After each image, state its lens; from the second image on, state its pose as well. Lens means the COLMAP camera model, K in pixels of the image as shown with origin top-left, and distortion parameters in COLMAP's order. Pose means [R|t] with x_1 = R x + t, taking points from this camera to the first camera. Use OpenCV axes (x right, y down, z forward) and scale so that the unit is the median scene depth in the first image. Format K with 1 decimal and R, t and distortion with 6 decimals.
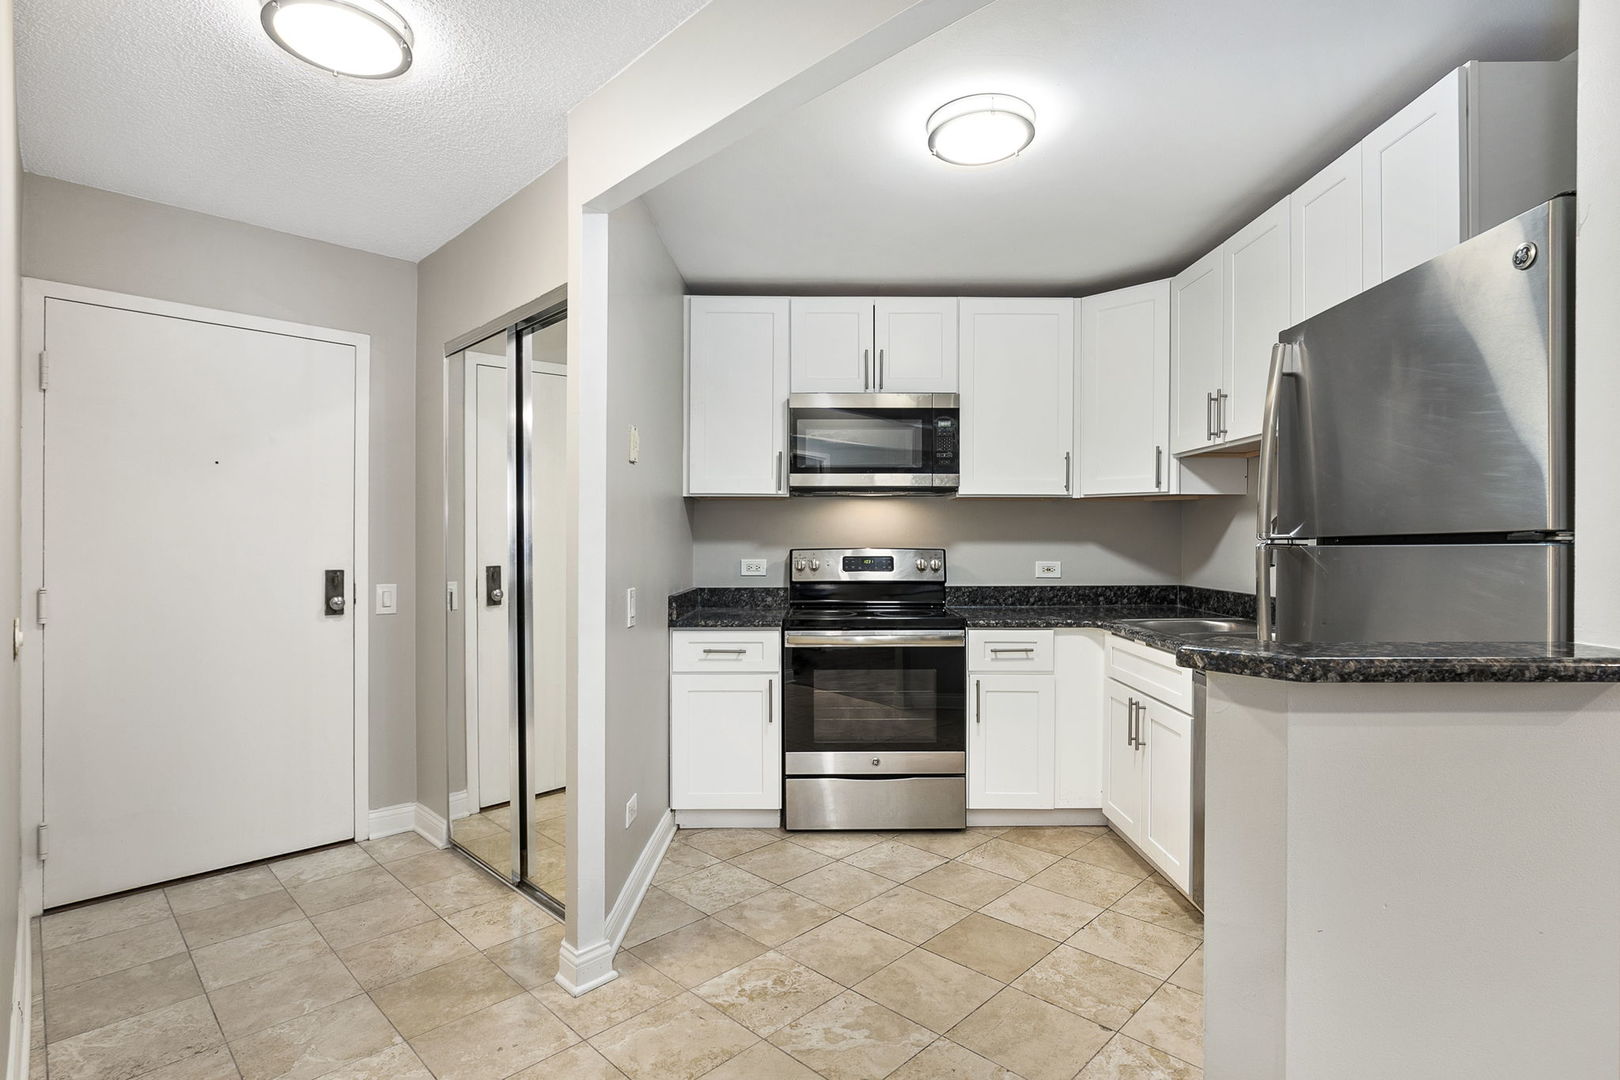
lens RADIAL K [[774.9, 0, 831.7], [0, 774.9, 550.5], [0, 0, 1]] dist [0.000895, -0.000826]
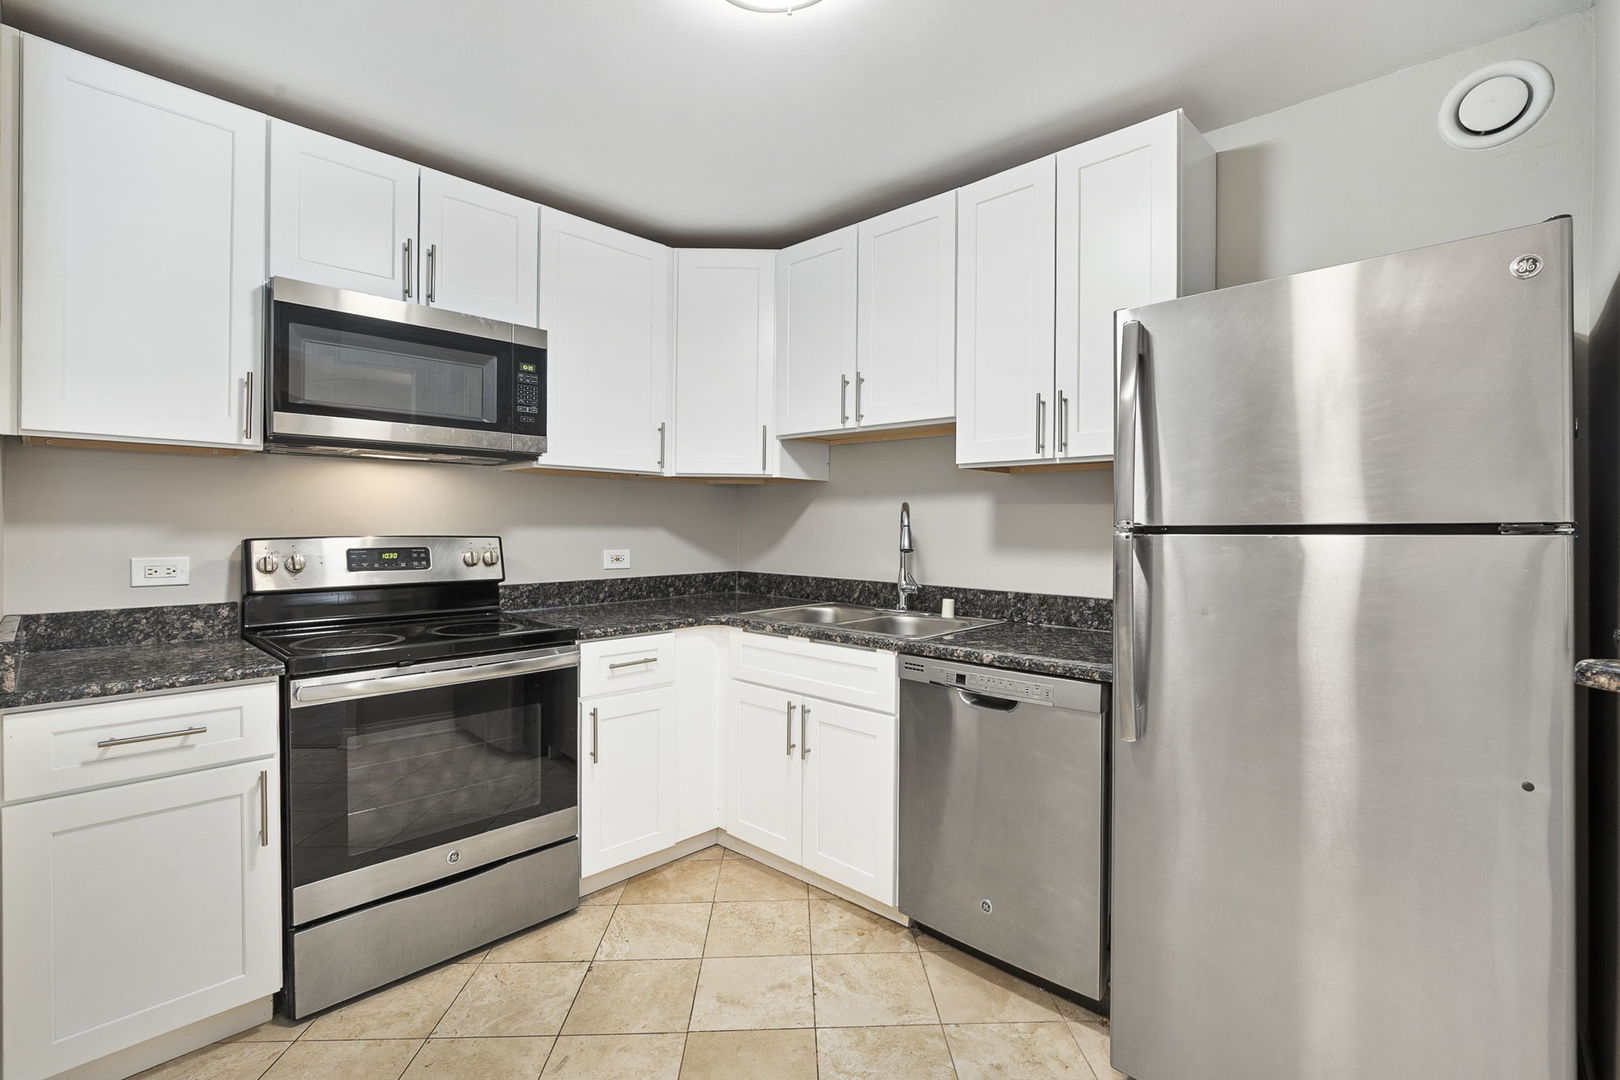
lens RADIAL K [[735.4, 0, 813.8], [0, 735.4, 531.6], [0, 0, 1]] dist [-0.015536, 0.007663]
pose [[0.703123, -0.003821, 0.711058, -0.166390], [0.004747, 0.999989, 0.000680, -0.006038], [-0.711053, 0.002897, 0.703133, 0.321585]]
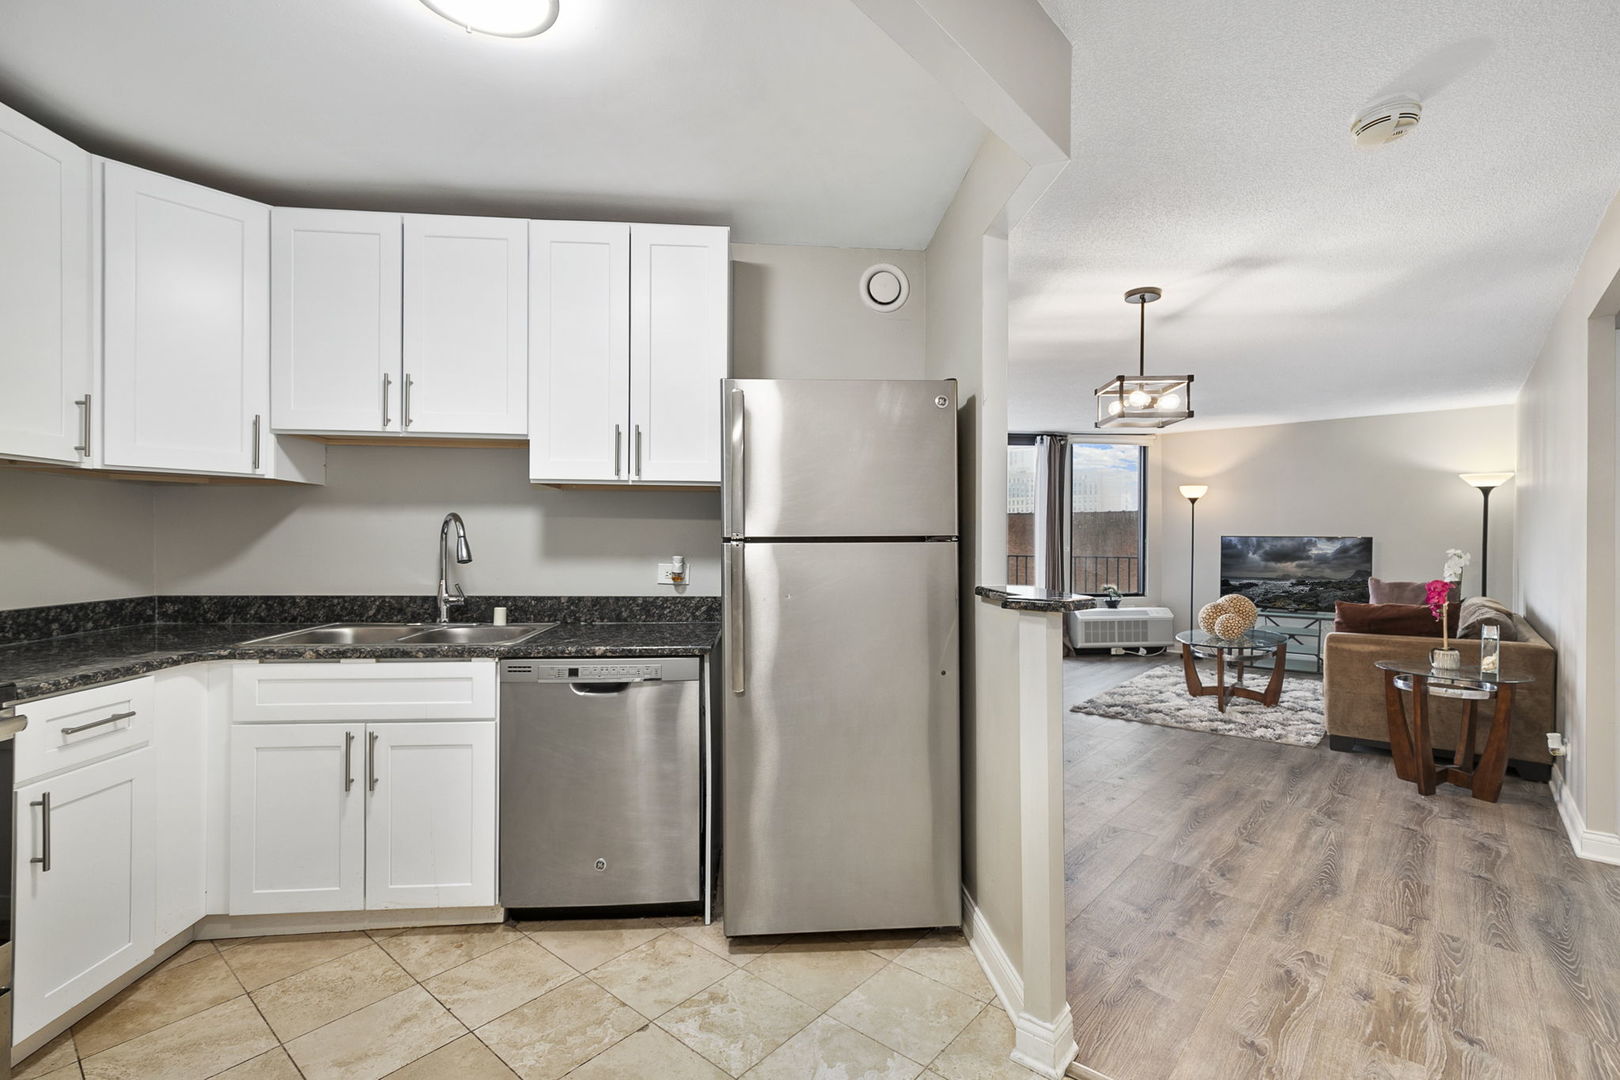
lens RADIAL K [[735.4, 0, 818.2], [0, 735.4, 547.7], [0, 0, 1]] dist [-0.015536, 0.007663]
pose [[-0.056036, -0.012124, 0.998355, -0.333512], [0.007042, 0.999897, 0.012538, -0.006555], [-0.998404, 0.007733, -0.055944, 0.465413]]
